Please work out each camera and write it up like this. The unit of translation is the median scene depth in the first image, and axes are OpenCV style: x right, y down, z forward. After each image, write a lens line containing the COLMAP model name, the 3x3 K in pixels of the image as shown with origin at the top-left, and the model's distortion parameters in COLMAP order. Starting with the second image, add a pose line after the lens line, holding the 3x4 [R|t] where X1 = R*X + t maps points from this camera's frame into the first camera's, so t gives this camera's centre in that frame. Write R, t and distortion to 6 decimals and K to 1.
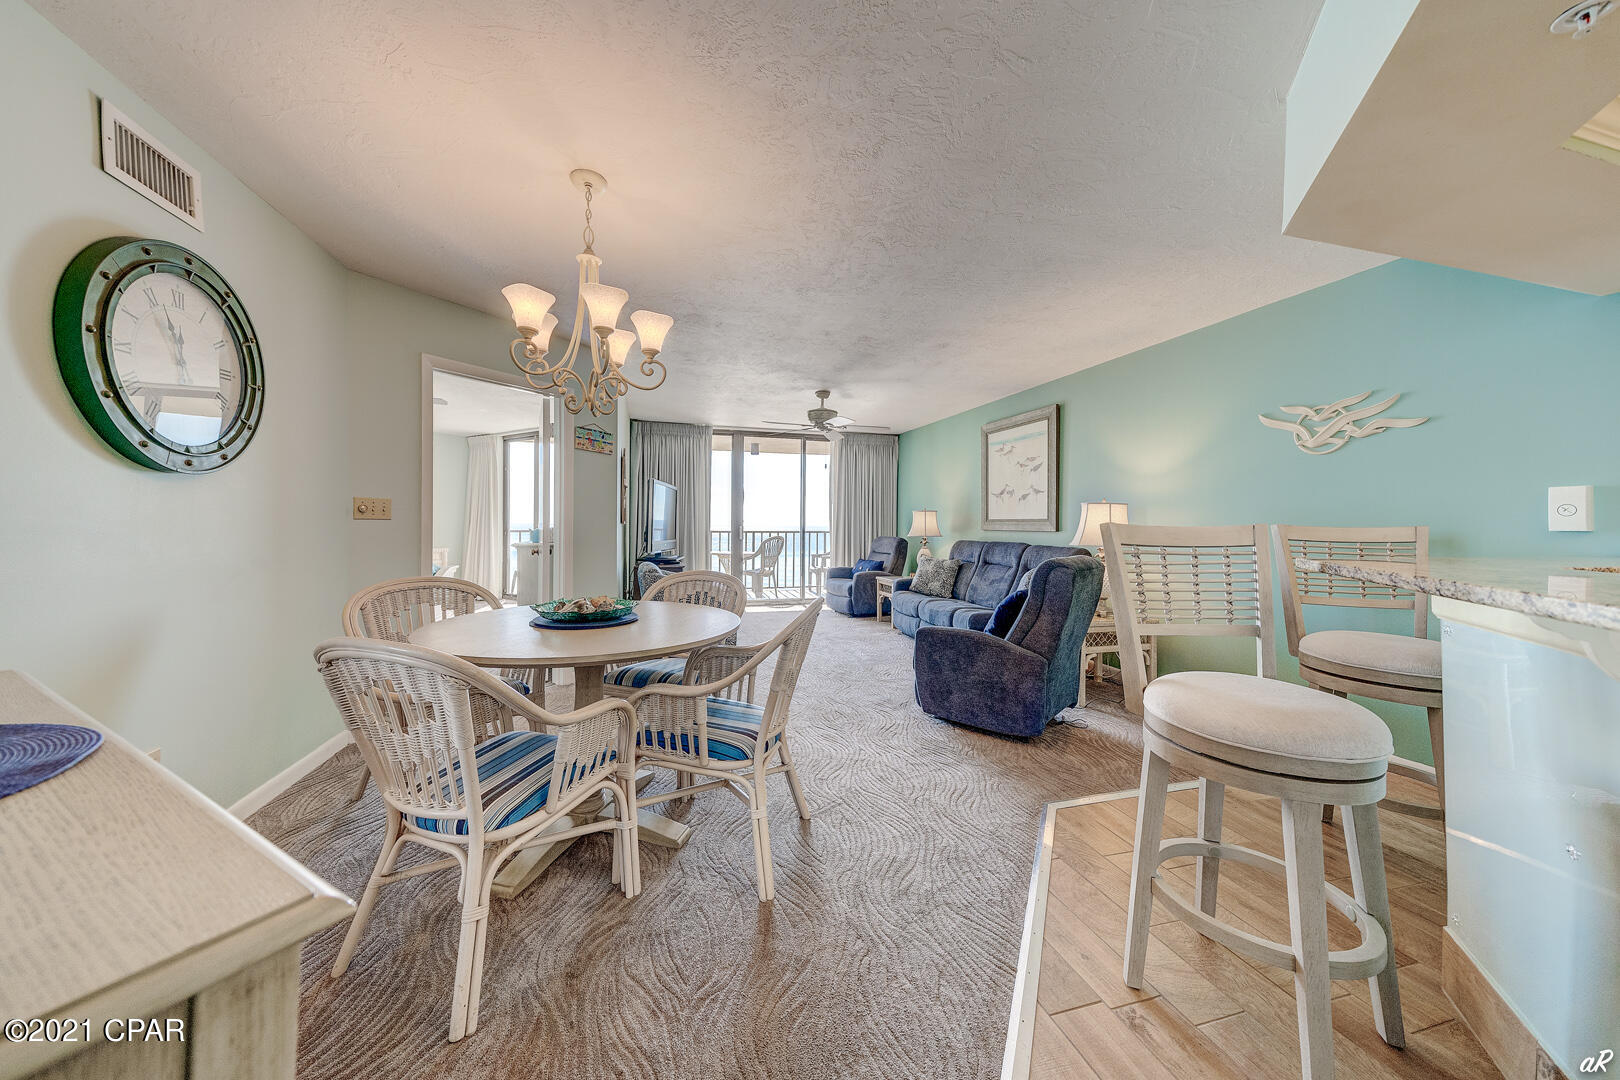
lens RADIAL K [[547.5, 0, 802.7], [0, 547.5, 528.5], [0, 0, 1]] dist [0.023255, -0.000045]
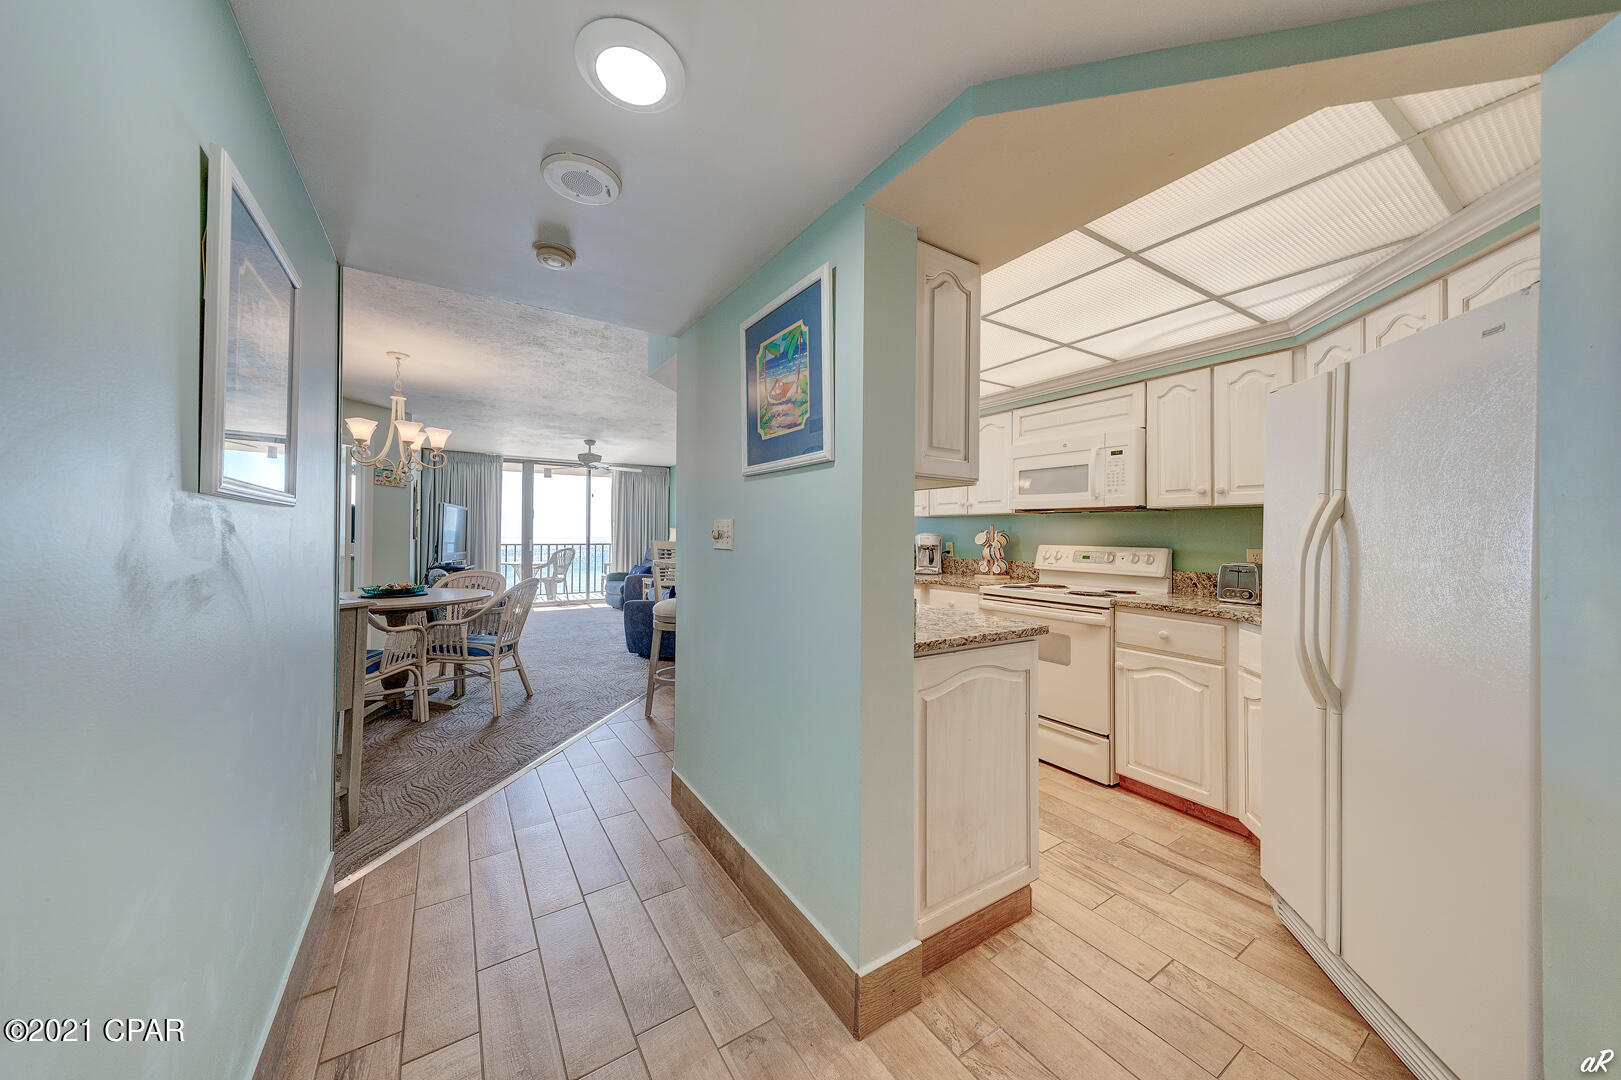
lens RADIAL K [[547.8, 0, 803.2], [0, 547.8, 528.5], [0, 0, 1]] dist [0.023255, -0.000045]
pose [[0.954773, -0.001037, 0.297335, 0.143057], [0.006865, 0.999804, -0.018556, -0.004248], [-0.297257, 0.019758, 0.954593, -0.472599]]
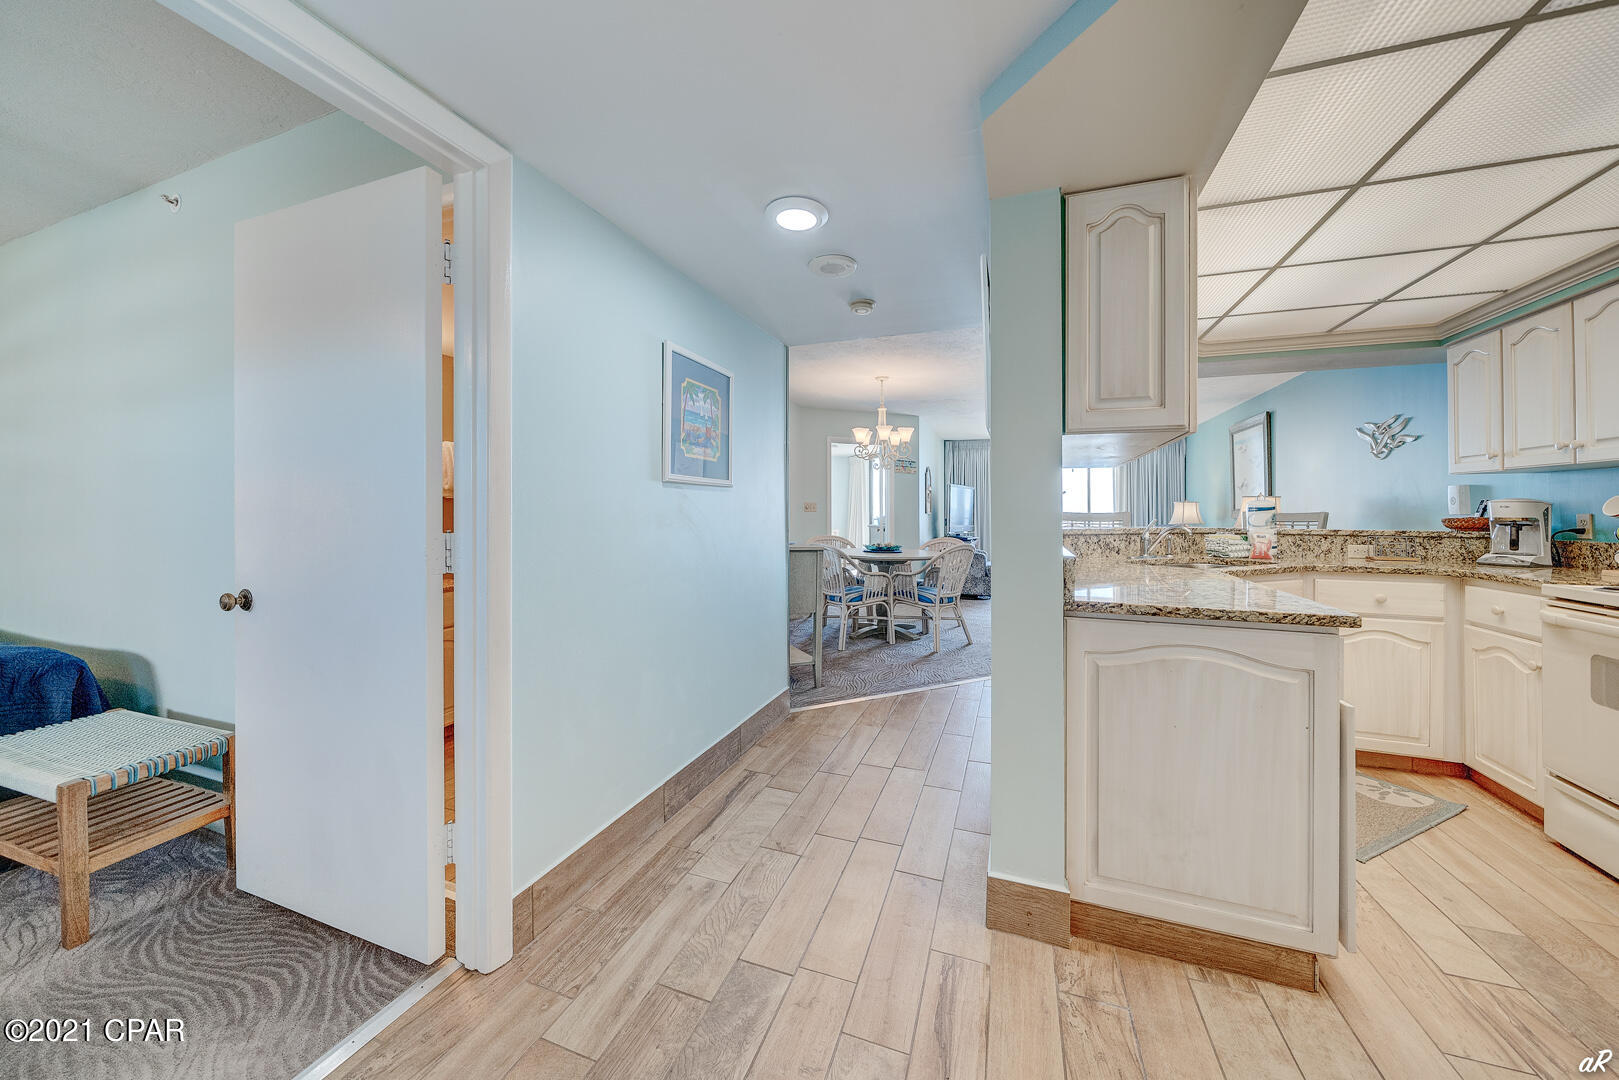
lens RADIAL K [[568.8, 0, 812.7], [0, 568.8, 512.3], [0, 0, 1]] dist [-0.001598, -0.000020]
pose [[0.814561, -0.007374, -0.580031, 0.350935], [-0.001008, 0.999900, -0.014128, 0.009397], [0.580077, 0.012093, 0.814472, -0.536079]]
